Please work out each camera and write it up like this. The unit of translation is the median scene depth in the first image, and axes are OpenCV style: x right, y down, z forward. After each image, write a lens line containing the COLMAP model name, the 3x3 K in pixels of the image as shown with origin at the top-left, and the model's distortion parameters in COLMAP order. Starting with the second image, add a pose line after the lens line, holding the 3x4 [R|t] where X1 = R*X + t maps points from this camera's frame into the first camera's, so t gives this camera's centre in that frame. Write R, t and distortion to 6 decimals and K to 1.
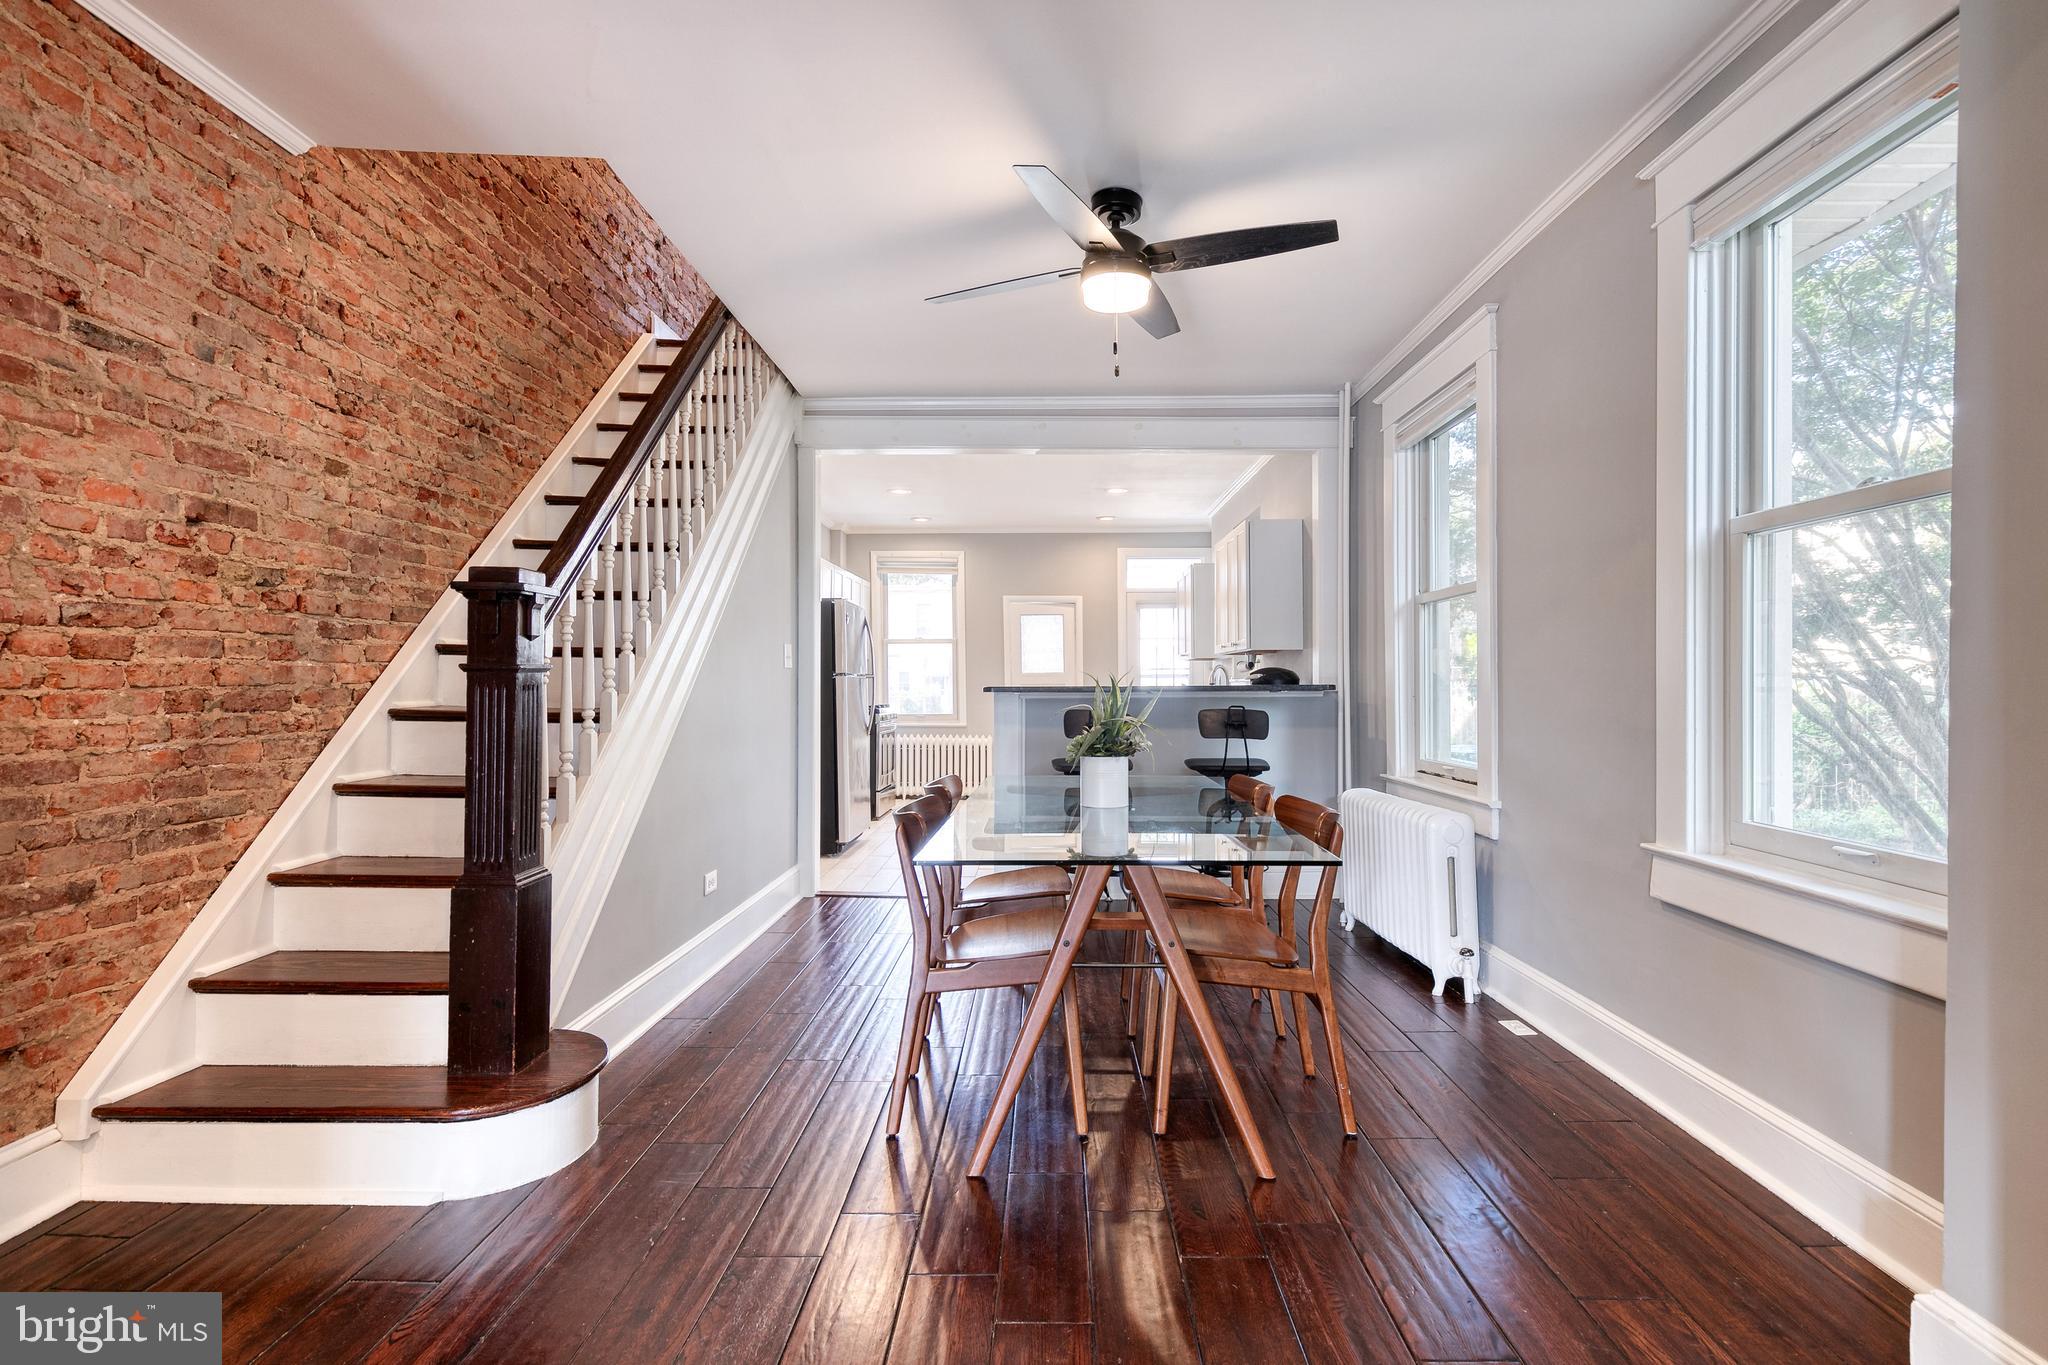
lens RADIAL K [[929.3, 0, 1044.6], [0, 929.3, 679.0], [0, 0, 1]] dist [0.002257, 0.000936]
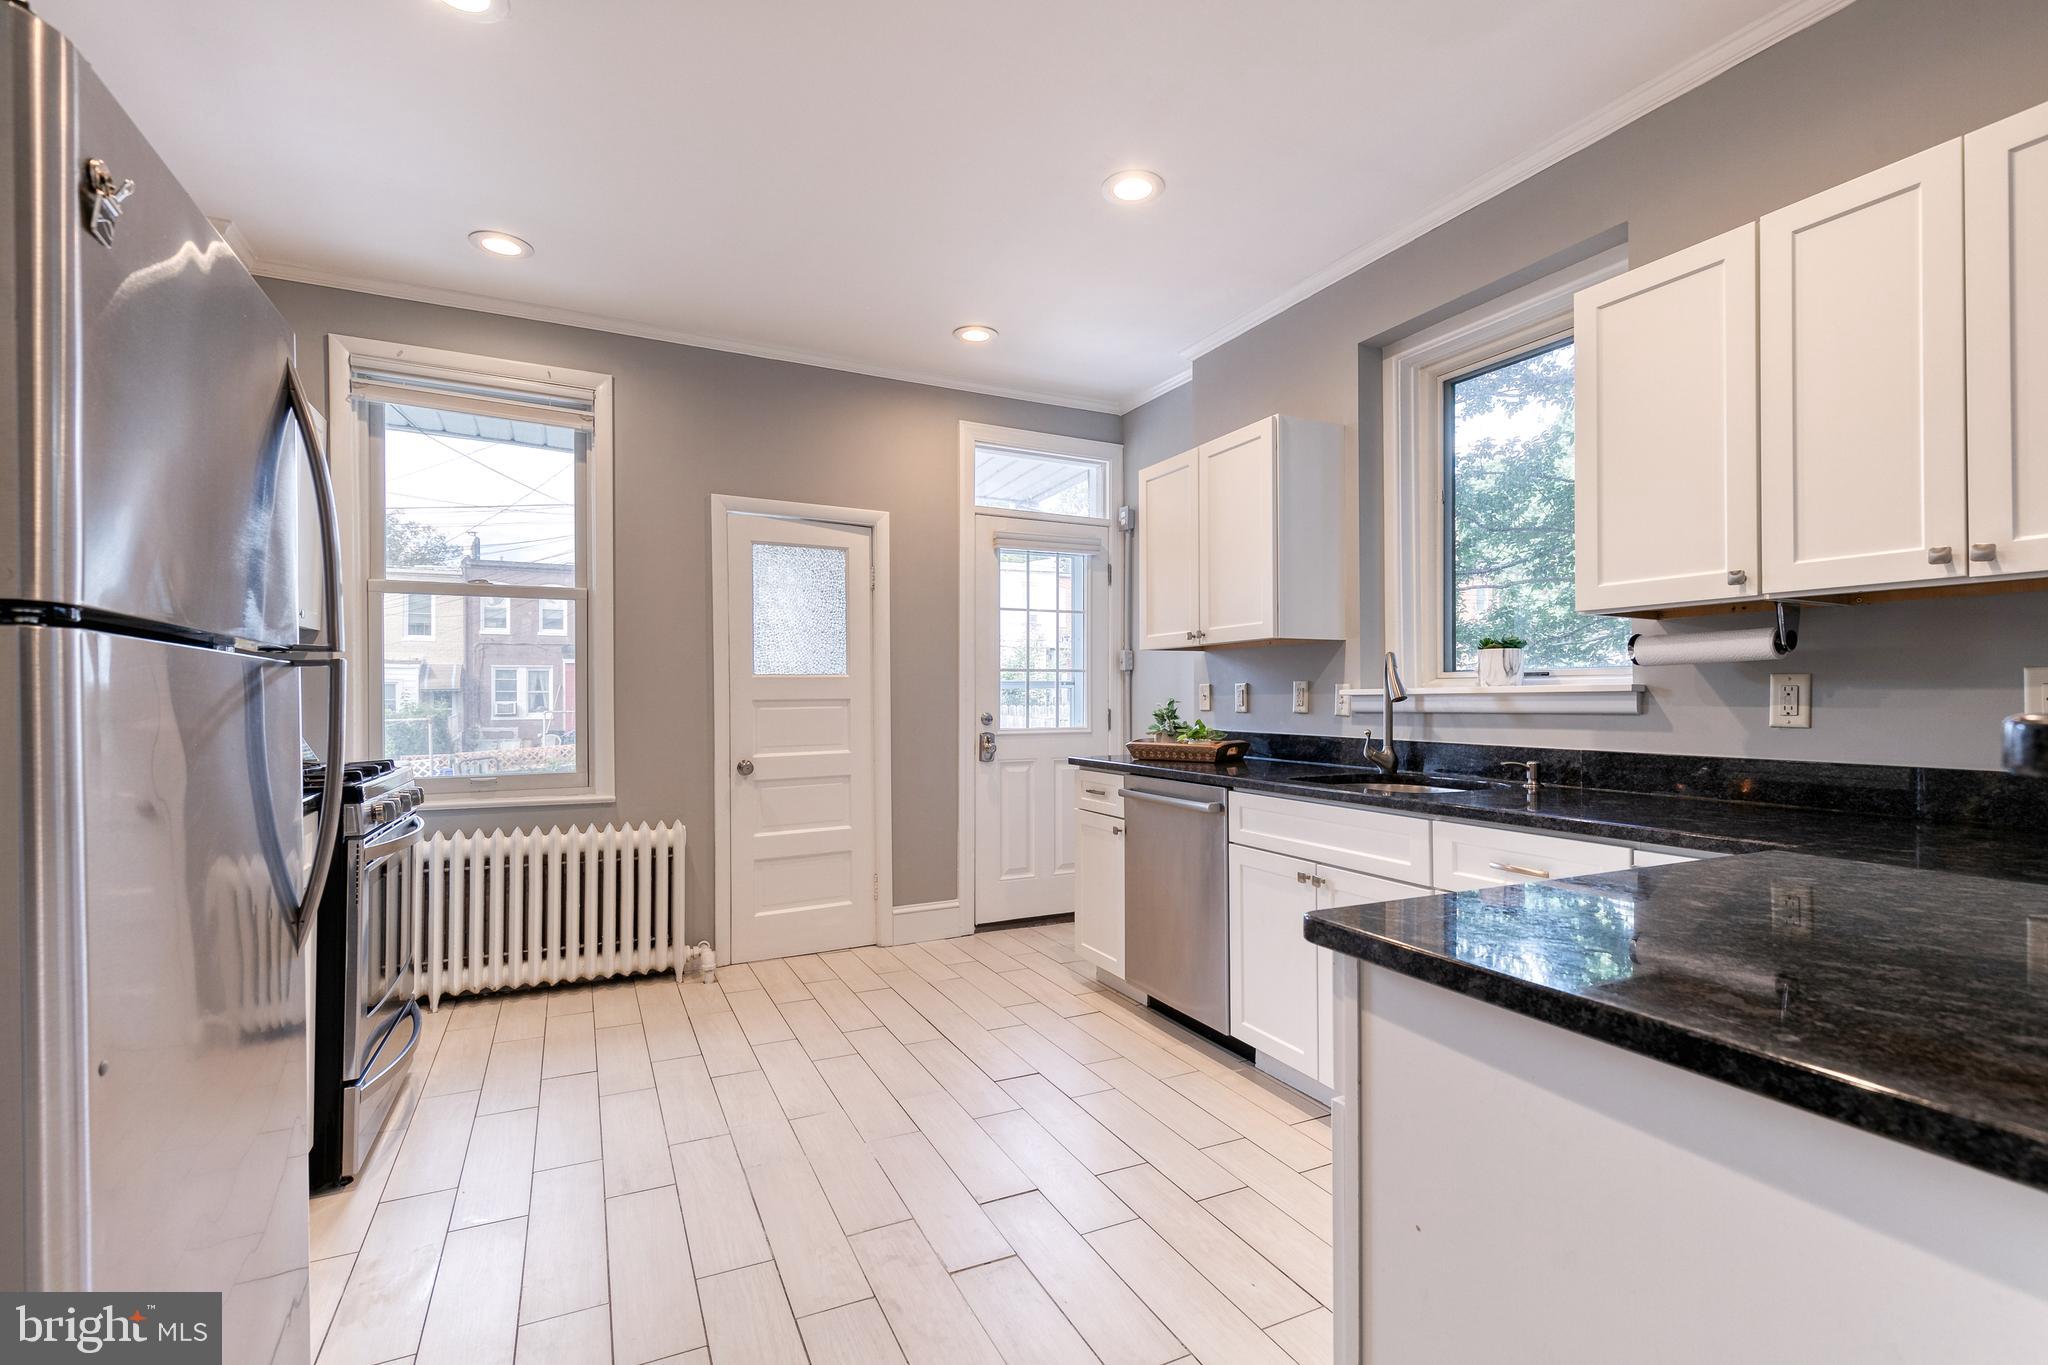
lens RADIAL K [[922.2, 0, 1042.5], [0, 922.2, 689.3], [0, 0, 1]] dist [0.008694, -0.002170]
pose [[0.890665, 0.007623, 0.454597, -0.309459], [-0.004865, 0.999962, -0.007237, 0.009948], [-0.454635, 0.004234, 0.890668, 1.664444]]
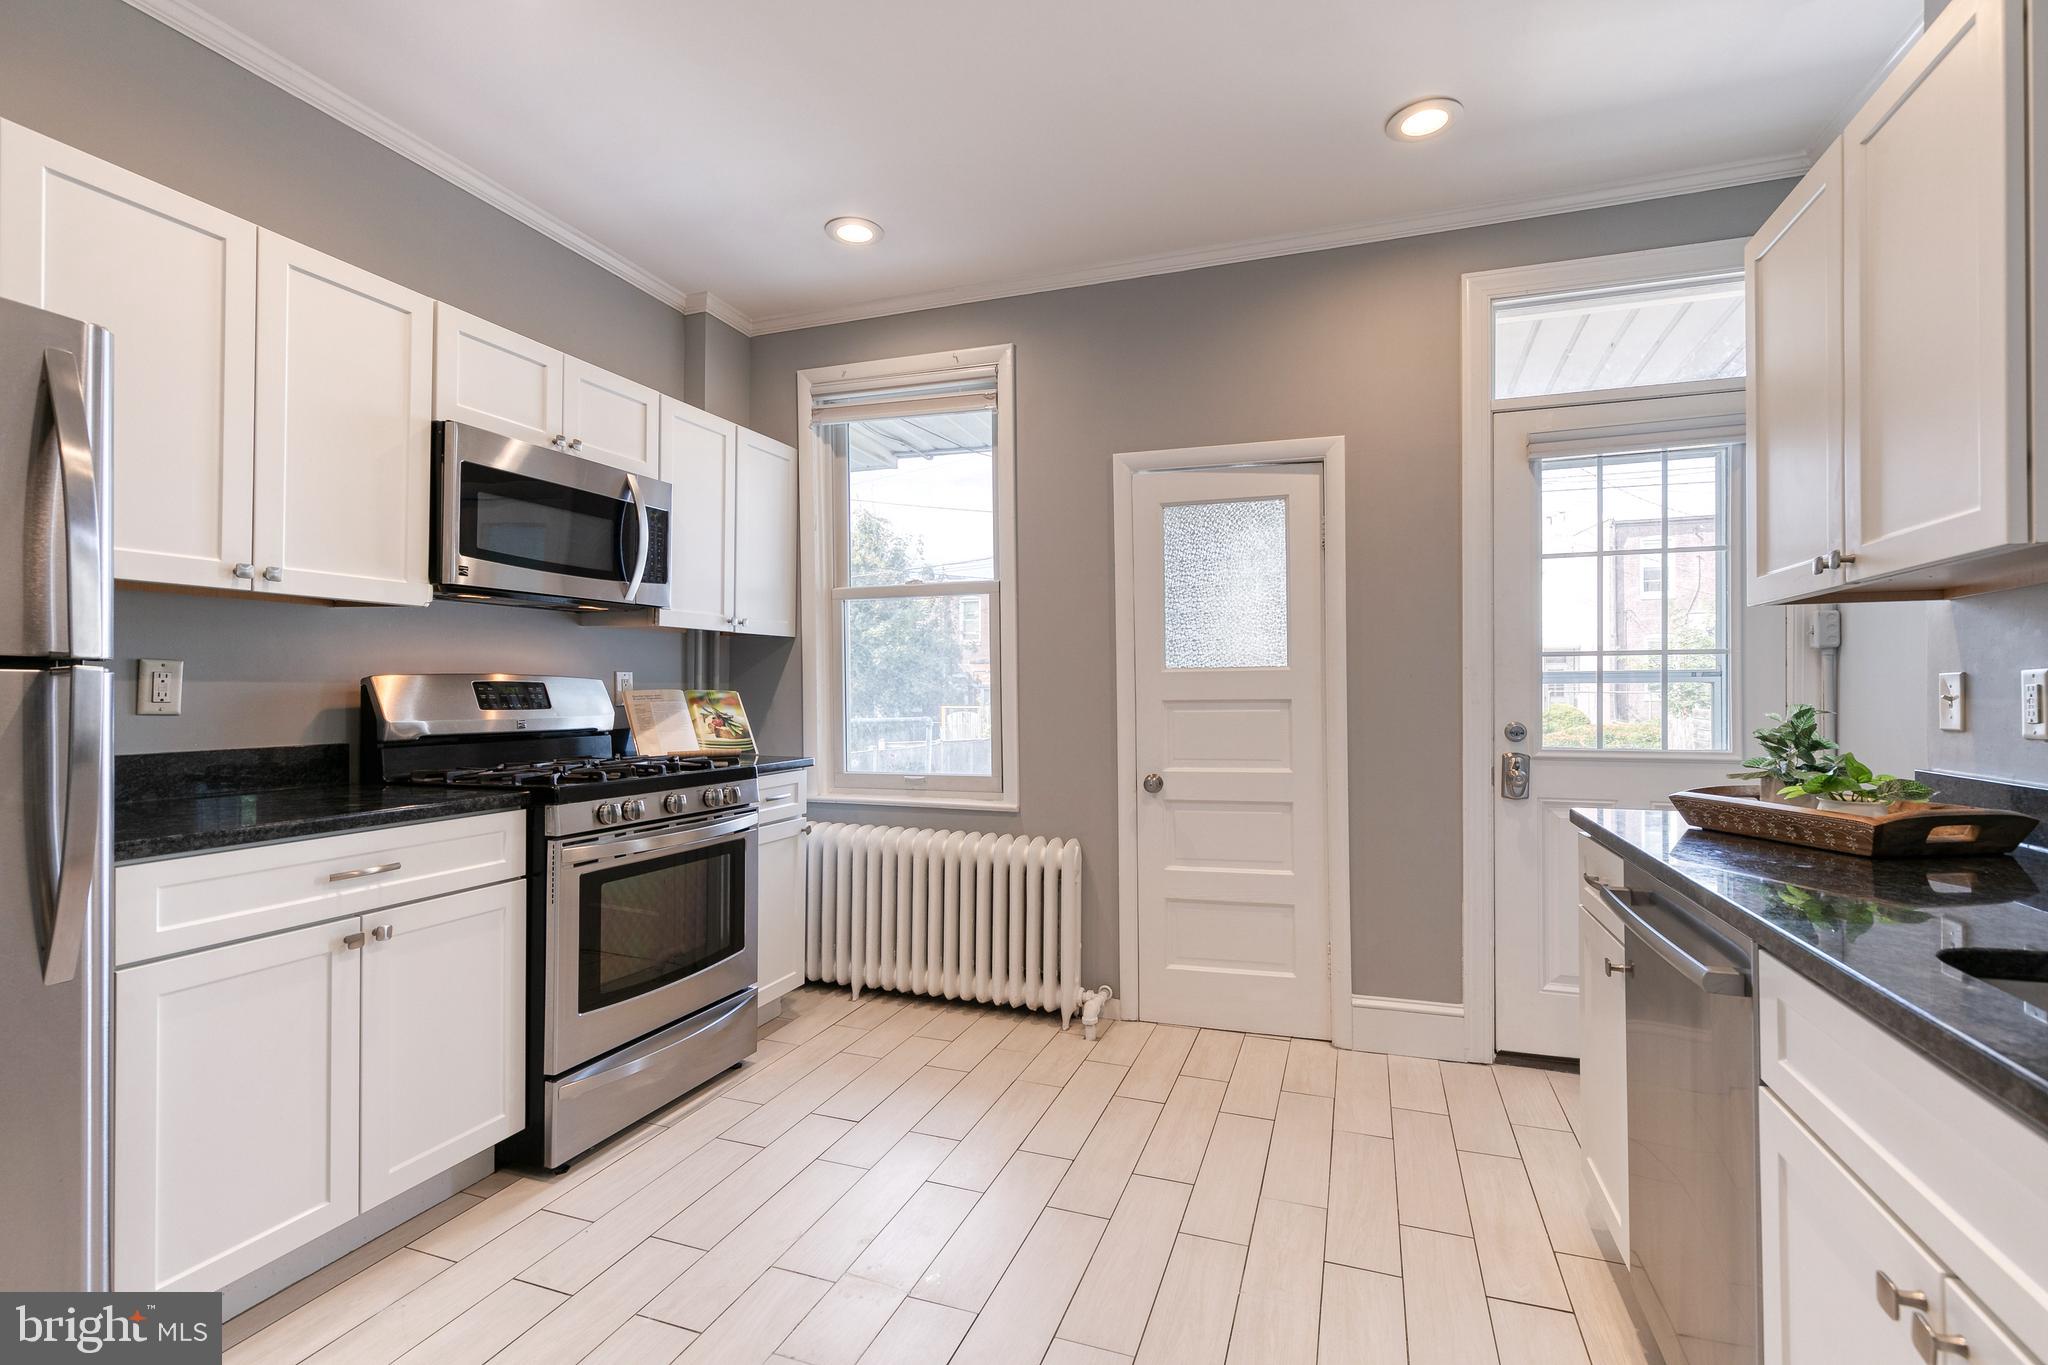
lens RADIAL K [[922.2, 0, 1042.5], [0, 922.2, 689.3], [0, 0, 1]] dist [0.008694, -0.002170]
pose [[0.945499, 0.002411, -0.325616, 0.143039], [-0.001603, 0.999995, 0.002750, 0.002062], [0.325621, -0.002078, 0.945498, 1.979156]]
